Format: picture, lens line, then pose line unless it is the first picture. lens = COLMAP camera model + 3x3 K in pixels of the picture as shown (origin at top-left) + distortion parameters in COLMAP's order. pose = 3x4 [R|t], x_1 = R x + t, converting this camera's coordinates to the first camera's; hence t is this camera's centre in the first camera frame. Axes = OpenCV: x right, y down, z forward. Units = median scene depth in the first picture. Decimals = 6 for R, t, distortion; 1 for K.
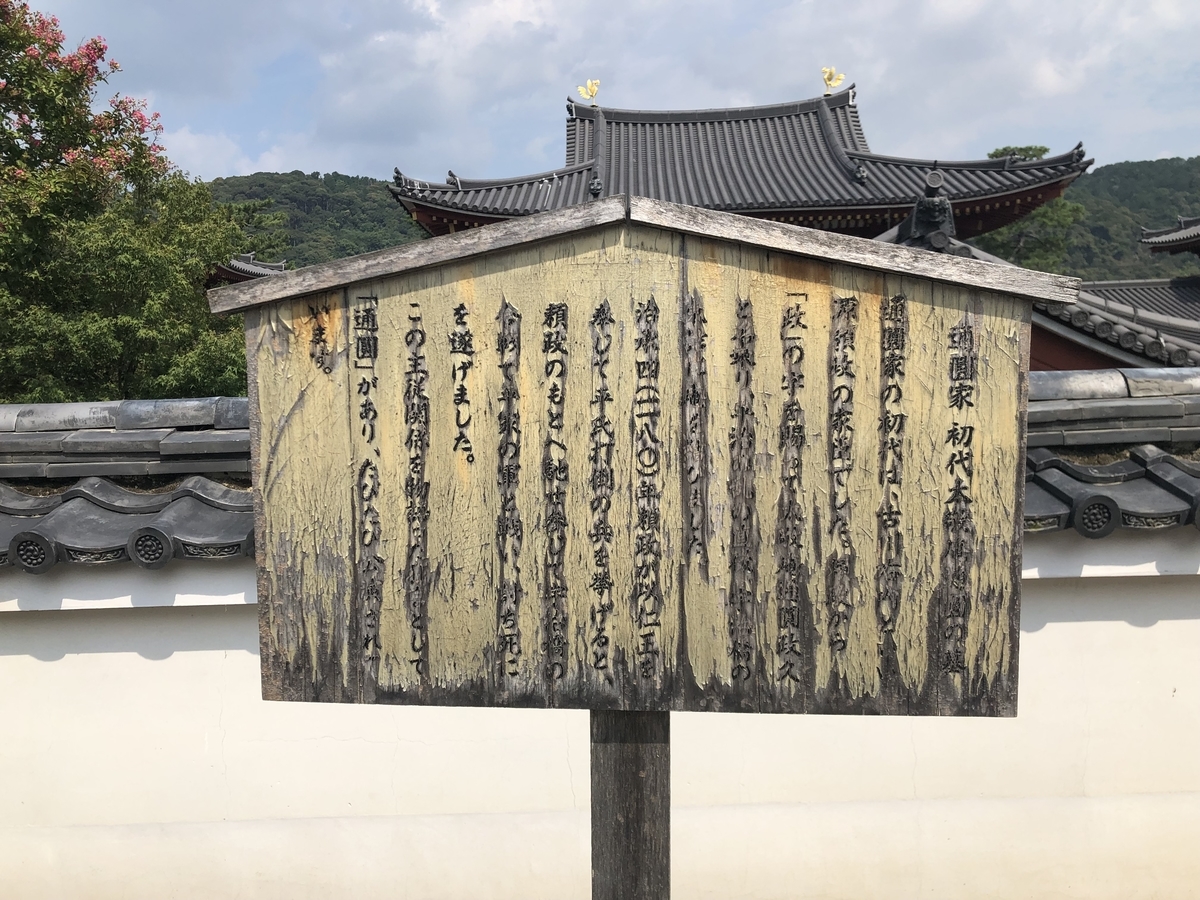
lens RADIAL K [[976.3, 0, 595.1], [0, 976.3, 444.4], [0, 0, 1]] dist [-0.015183, -0.003297]
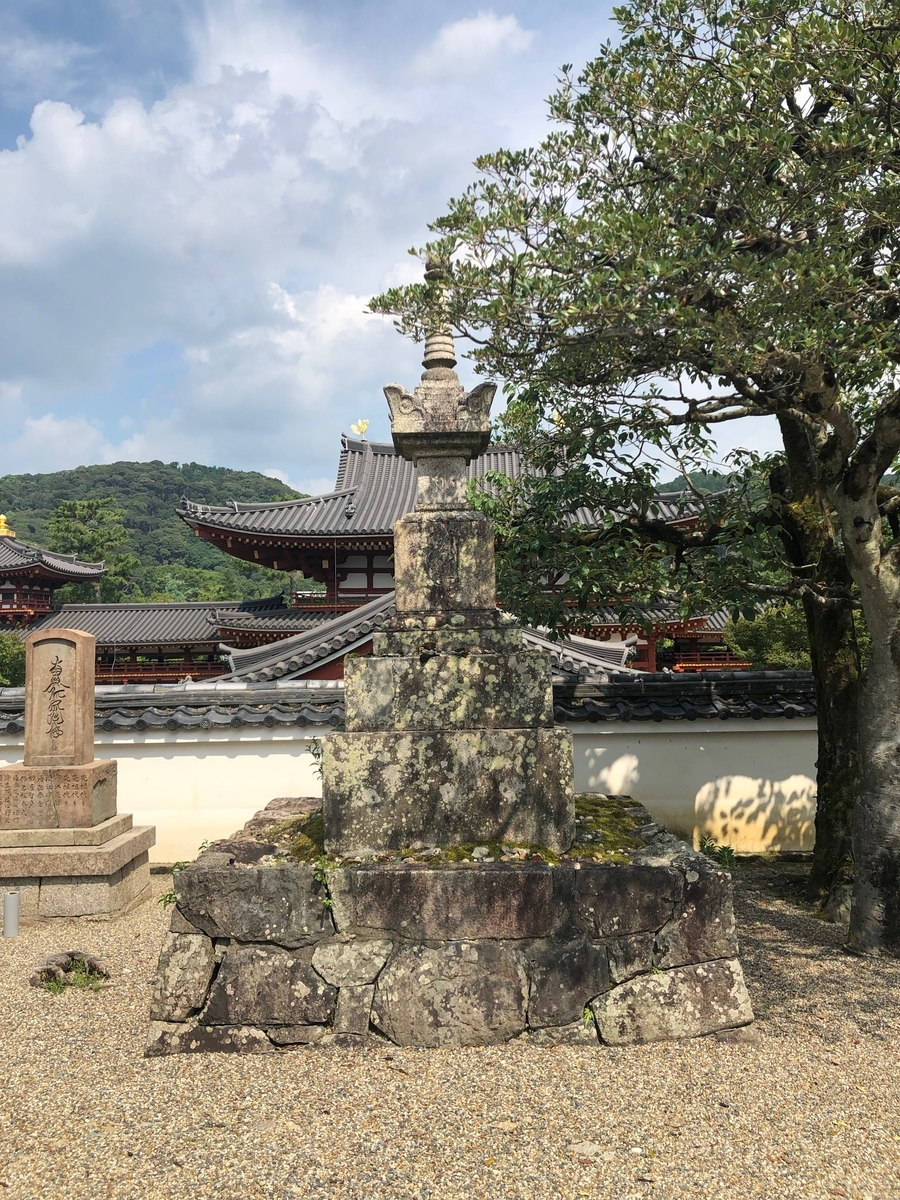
lens RADIAL K [[976.3, 0, 454.3], [0, 976.3, 603.8], [0, 0, 1]] dist [-0.015183, -0.003297]
pose [[0.999838, 0.017961, 0.000831, 0.056984], [-0.017709, 0.991726, -0.127145, 0.002017], [-0.003108, 0.127110, 0.991884, -0.085559]]
